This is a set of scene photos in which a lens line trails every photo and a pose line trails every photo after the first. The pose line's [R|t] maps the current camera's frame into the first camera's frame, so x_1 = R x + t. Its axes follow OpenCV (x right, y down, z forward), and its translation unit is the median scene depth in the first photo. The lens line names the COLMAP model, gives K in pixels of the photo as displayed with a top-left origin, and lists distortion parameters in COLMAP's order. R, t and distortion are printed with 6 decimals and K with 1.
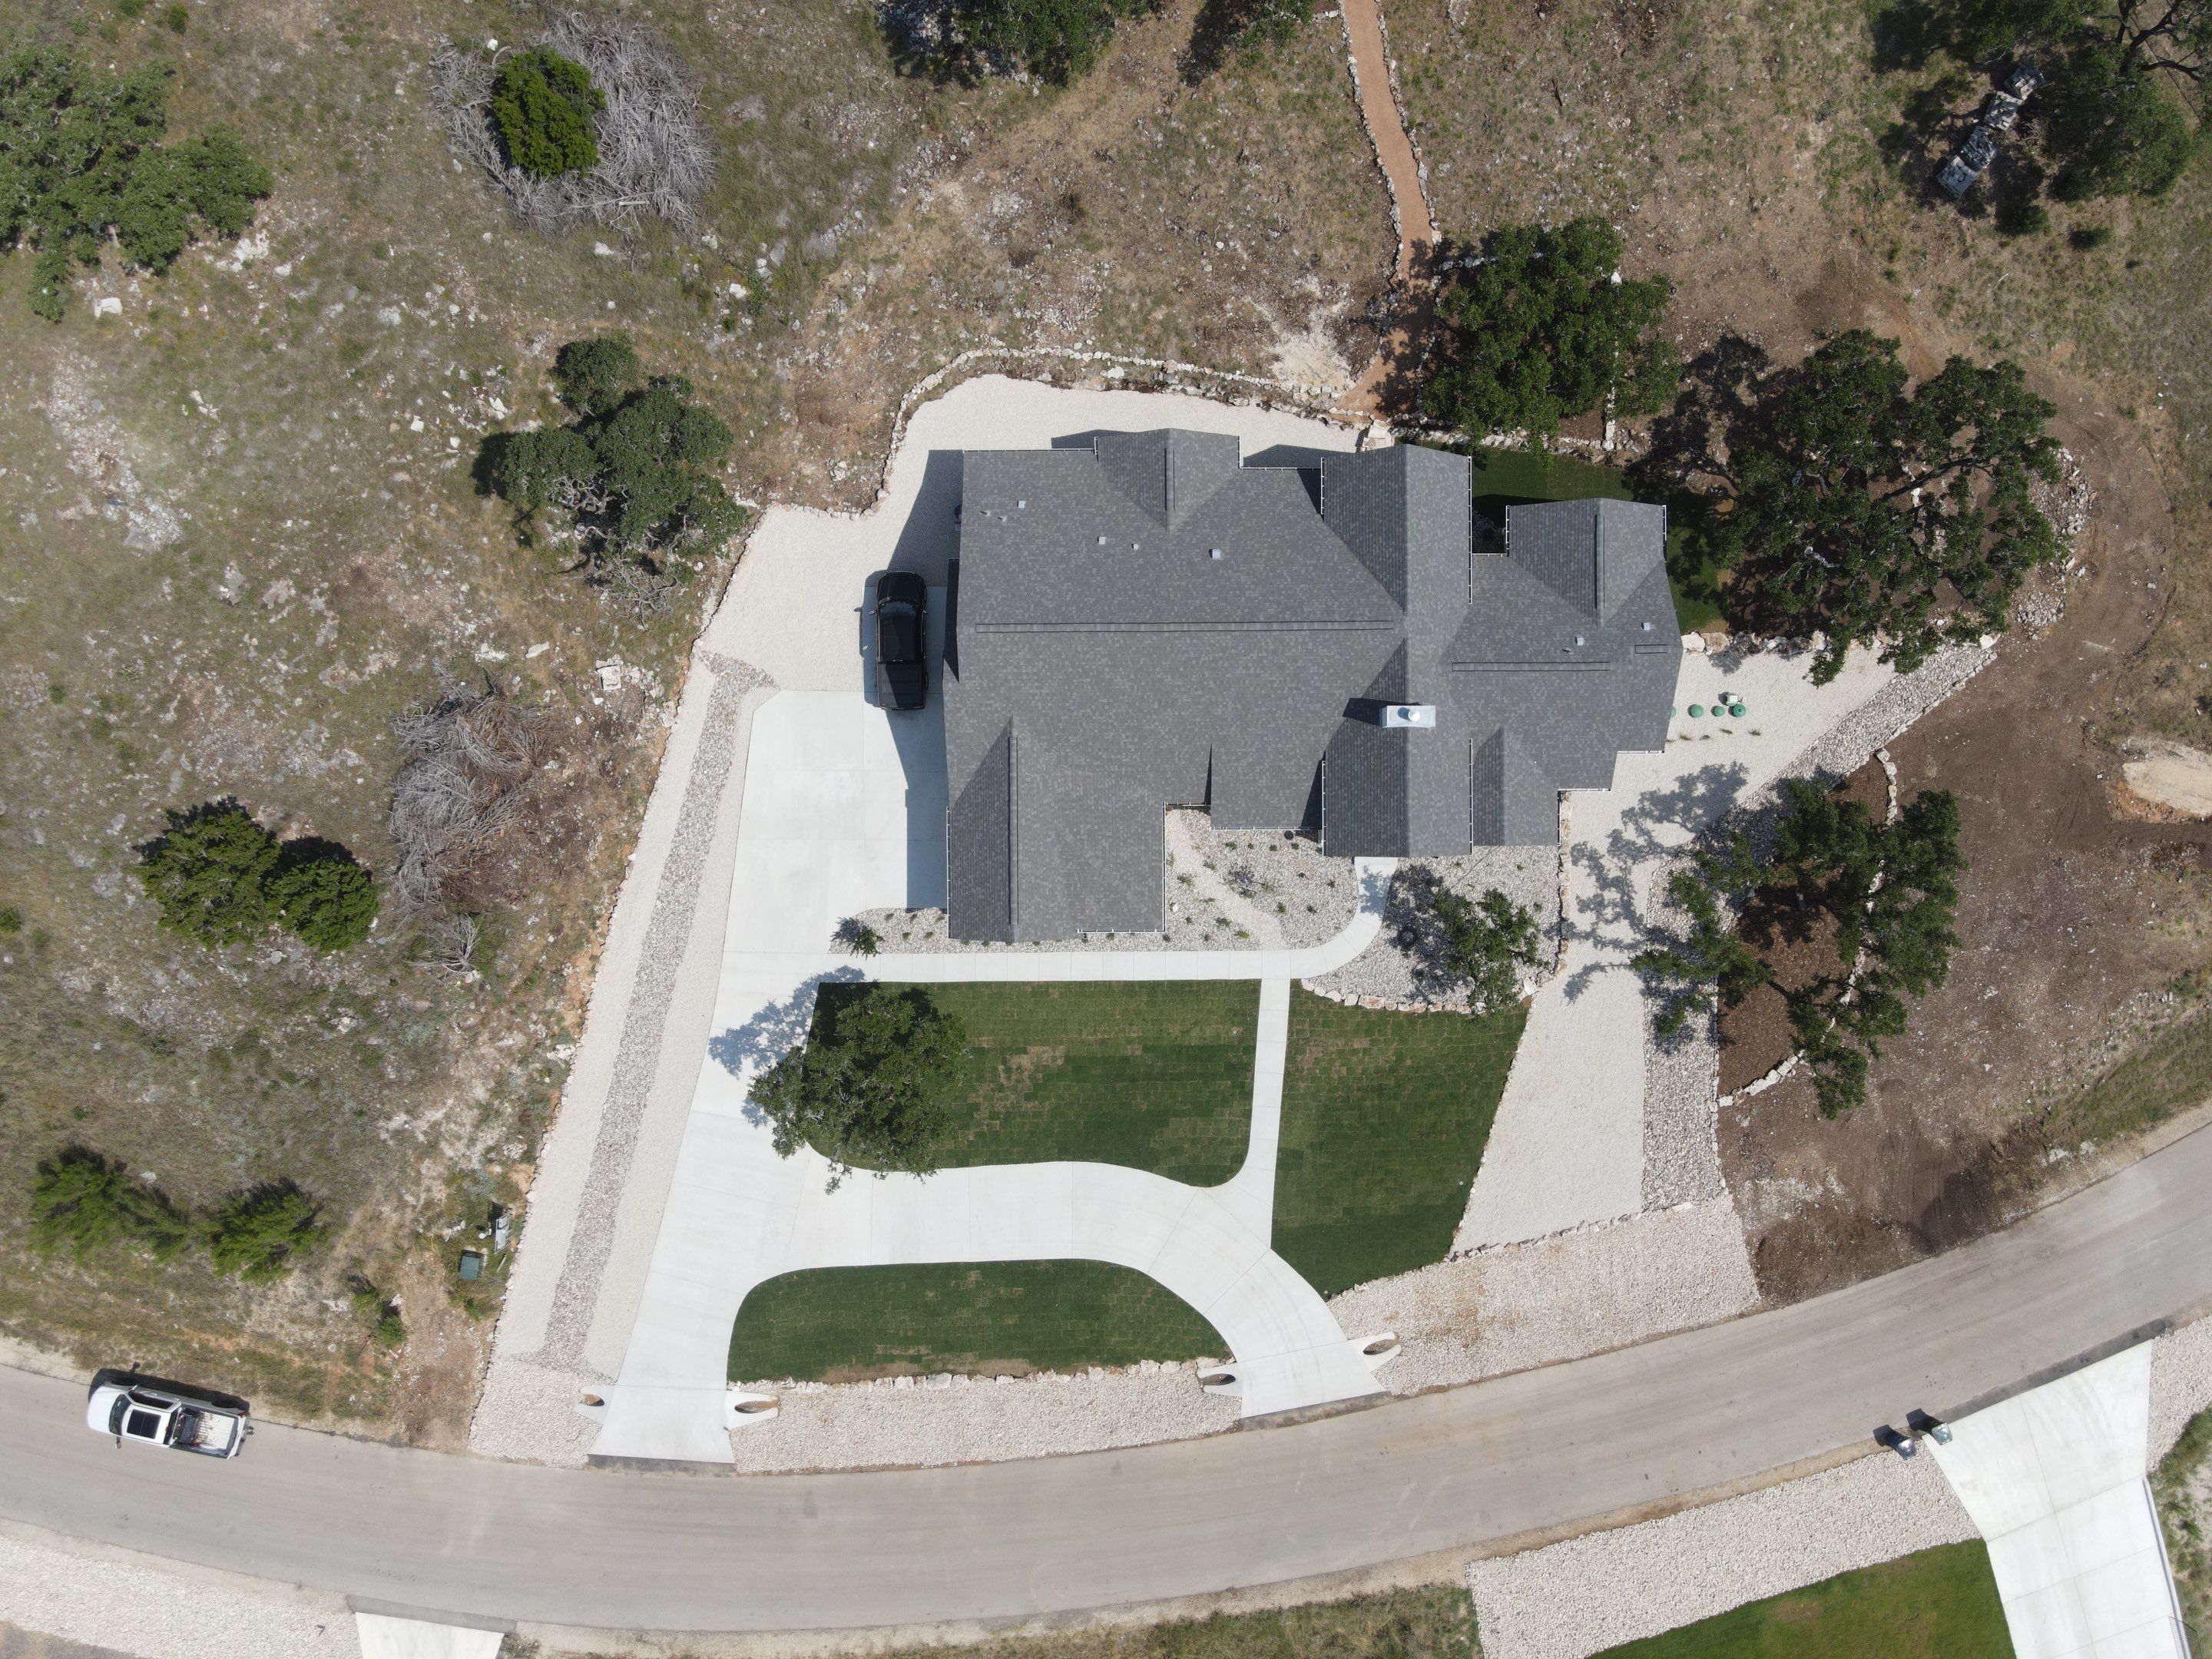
lens RADIAL K [[1600.0, 0, 1104.9], [0, 1600.0, 818.9], [0, 0, 1]] dist [0.012477, -0.002754]
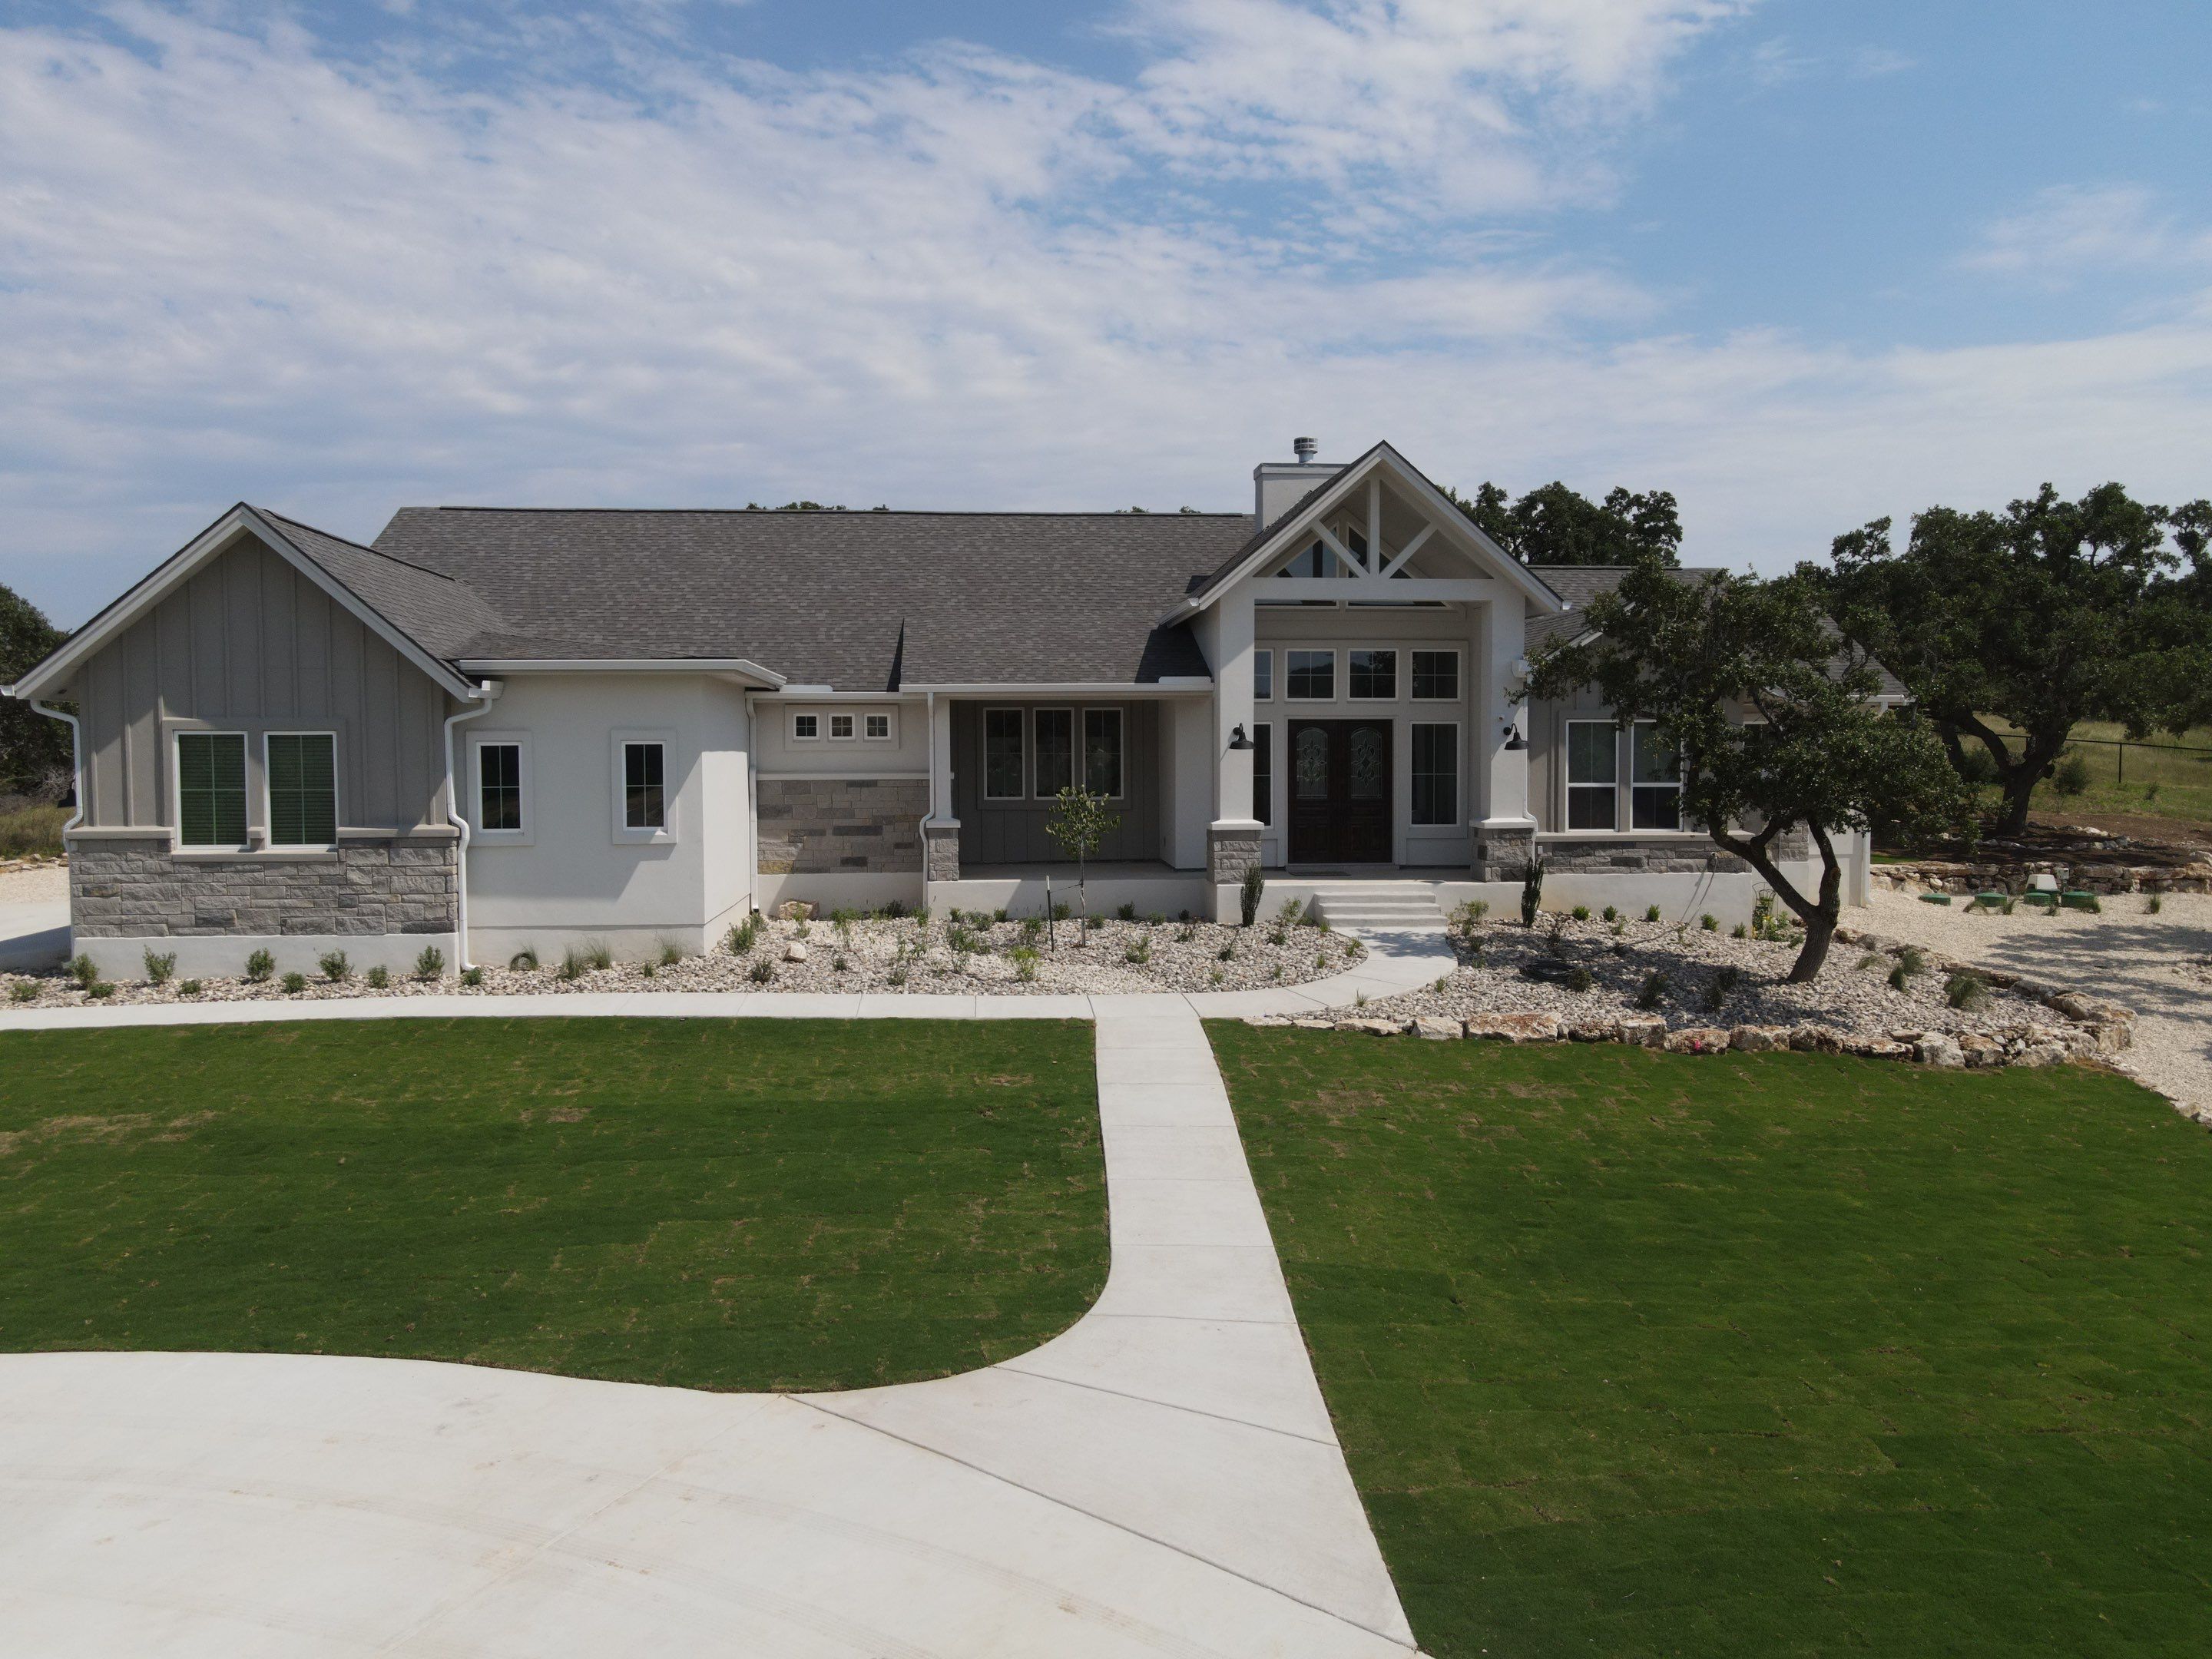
lens RADIAL K [[1619.3, 0, 1086.1], [0, 1619.3, 809.3], [0, 0, 1]] dist [0.015863, 0.006583]
pose [[0.996738, -0.004136, 0.080600, 0.074141], [0.080690, 0.031038, -0.996256, 0.372424], [0.001619, 0.999510, 0.031271, 0.957021]]
